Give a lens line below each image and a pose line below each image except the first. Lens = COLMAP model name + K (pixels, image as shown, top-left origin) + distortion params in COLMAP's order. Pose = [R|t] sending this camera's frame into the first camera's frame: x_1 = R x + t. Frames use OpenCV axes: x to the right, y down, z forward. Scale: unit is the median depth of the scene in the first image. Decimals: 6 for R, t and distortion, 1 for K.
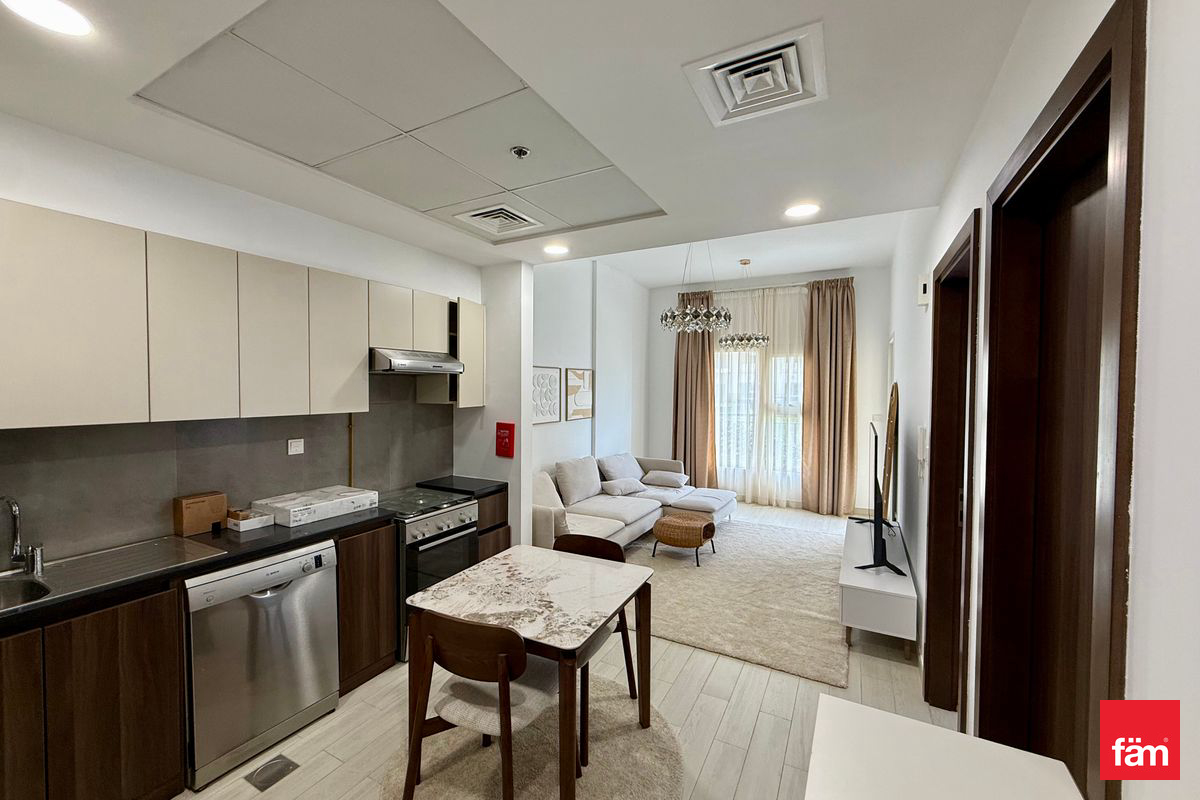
lens RADIAL K [[476.3, 0, 595.5], [0, 476.3, 403.4], [0, 0, 1]] dist [-0.003849, 0.000480]
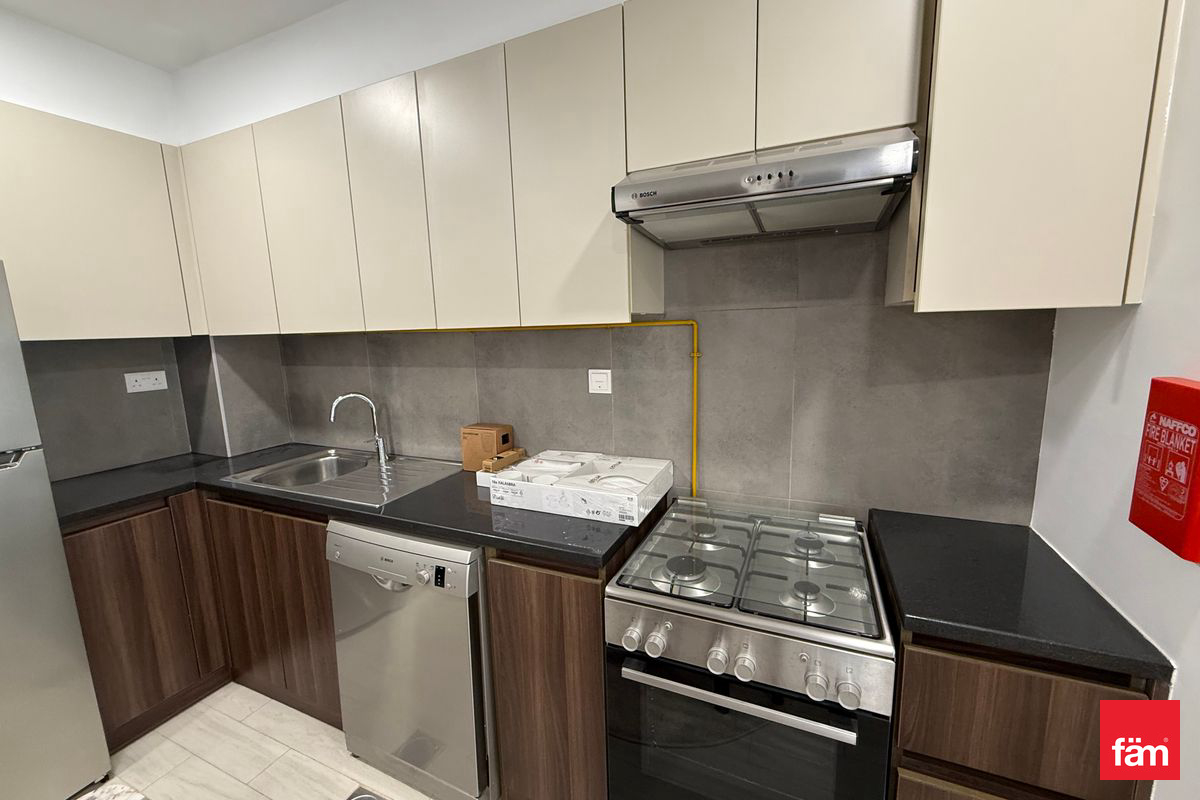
lens RADIAL K [[476.3, 0, 602.1], [0, 476.3, 401.0], [0, 0, 1]] dist [-0.003849, 0.000480]
pose [[0.079240, 0.149944, -0.985514, -0.016647], [-0.002405, 0.988649, 0.150227, 0.025993], [0.996853, -0.009534, 0.078701, 1.068739]]
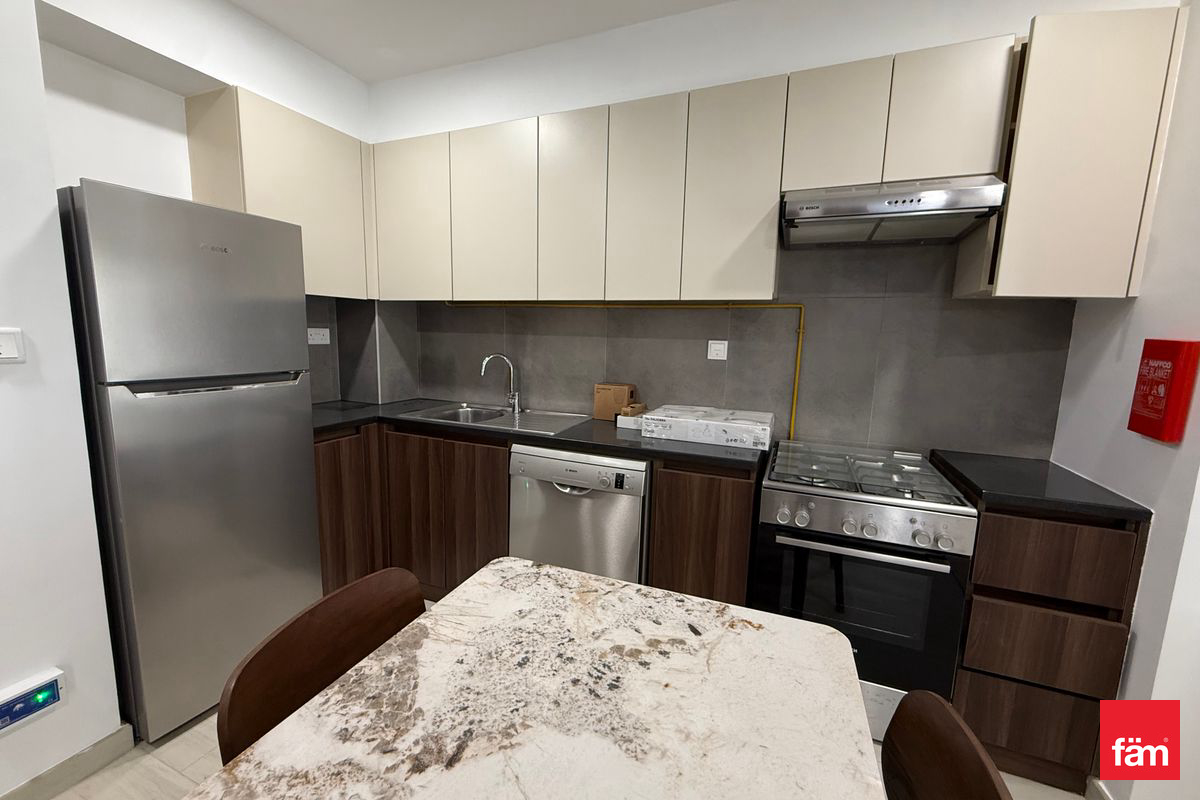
lens RADIAL K [[476.3, 0, 600.8], [0, 476.3, 401.9], [0, 0, 1]] dist [-0.003849, 0.000480]
pose [[0.103511, 0.140201, -0.984697, 0.159839], [-0.056935, 0.989227, 0.134861, 0.090298], [0.992997, 0.042104, 0.110379, 0.810143]]
